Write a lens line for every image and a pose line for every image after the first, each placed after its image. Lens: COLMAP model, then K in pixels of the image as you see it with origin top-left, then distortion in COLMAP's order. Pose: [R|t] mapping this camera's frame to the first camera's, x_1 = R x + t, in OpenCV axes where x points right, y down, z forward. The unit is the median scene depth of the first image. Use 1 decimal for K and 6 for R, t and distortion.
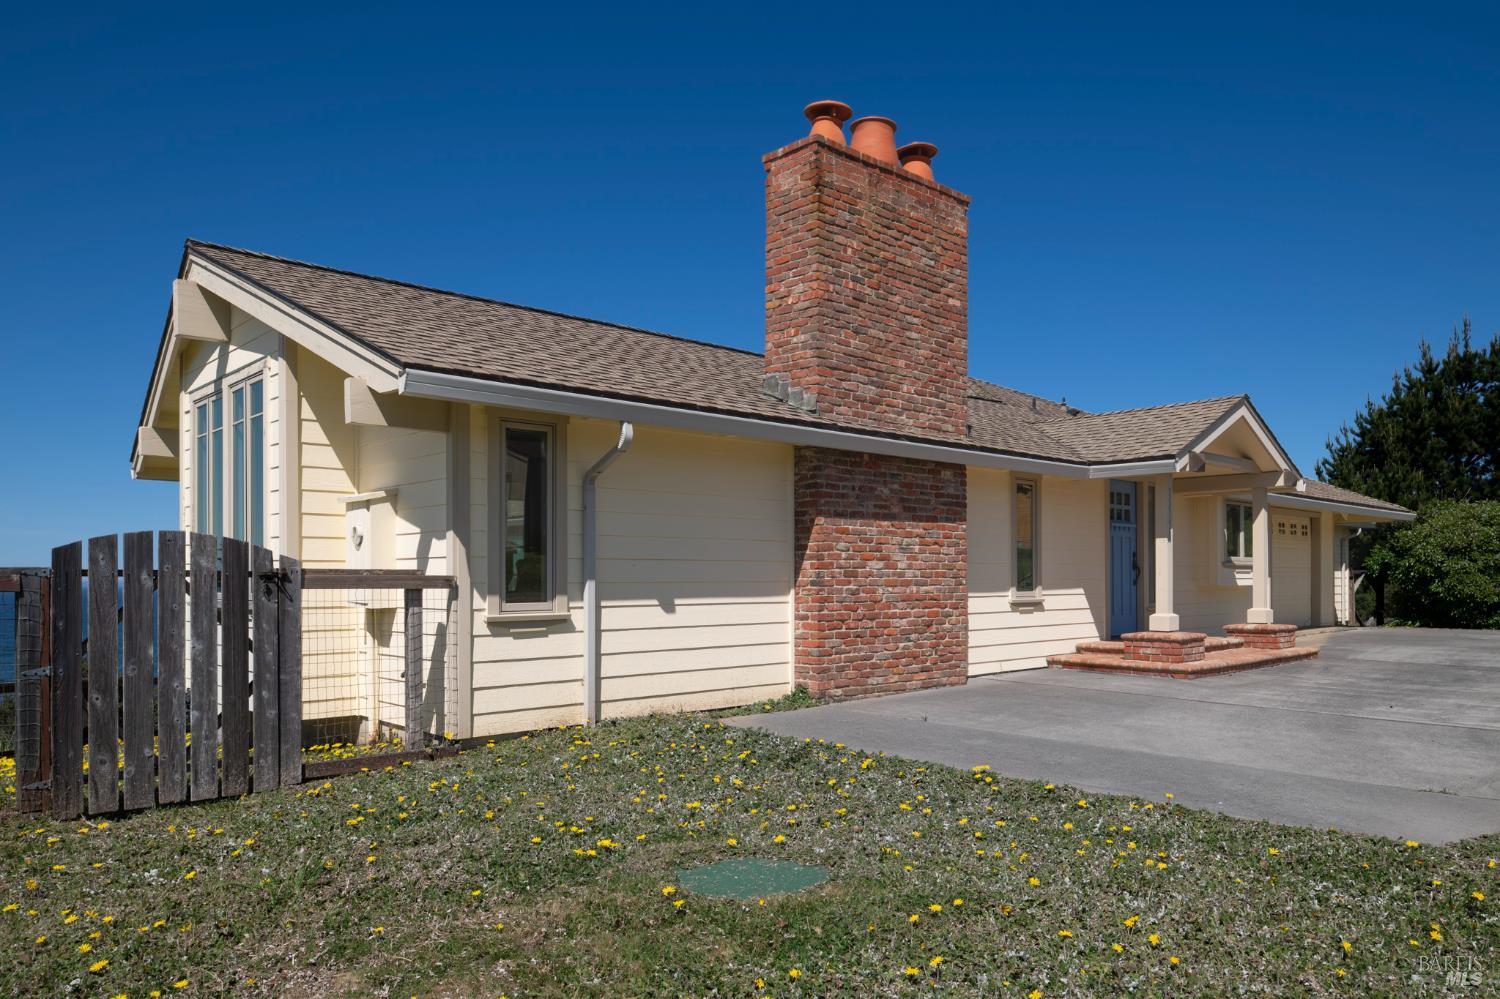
lens RADIAL K [[1034.9, 0, 750.1], [0, 1034.9, 577.6], [0, 0, 1]] dist [-0.025131, 0.002477]
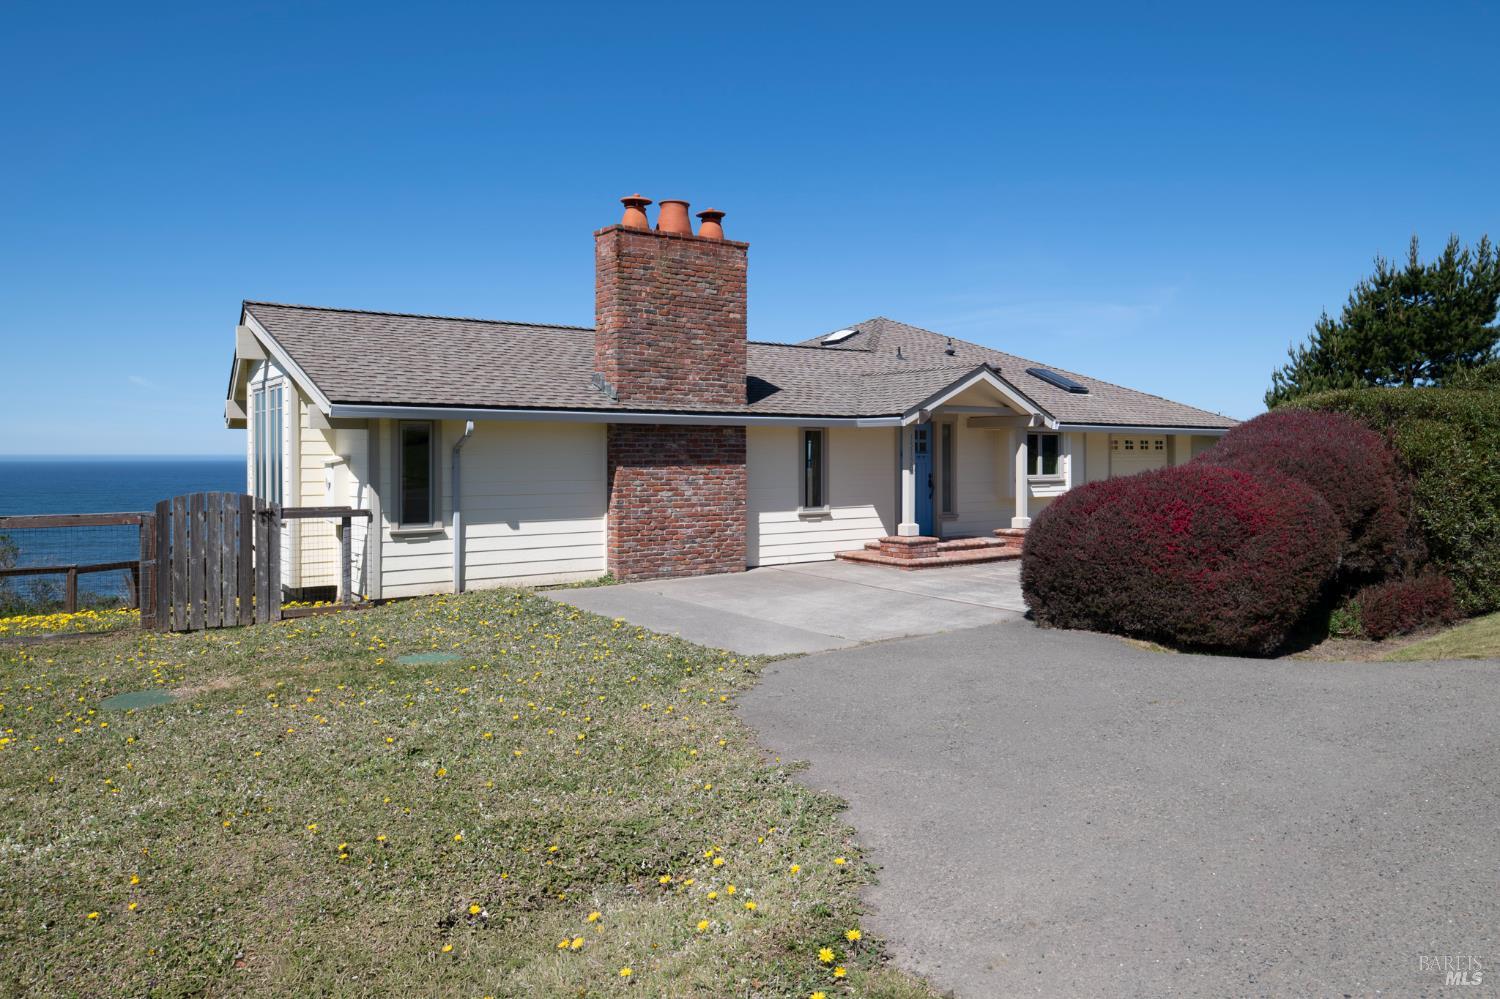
lens RADIAL K [[1034.9, 0, 745.7], [0, 1034.9, 455.4], [0, 0, 1]] dist [-0.025131, 0.002477]
pose [[0.992945, 0.002184, -0.118558, 0.441151], [-0.001980, 0.999996, 0.001842, -0.076338], [0.118561, -0.001594, 0.992945, -0.543448]]
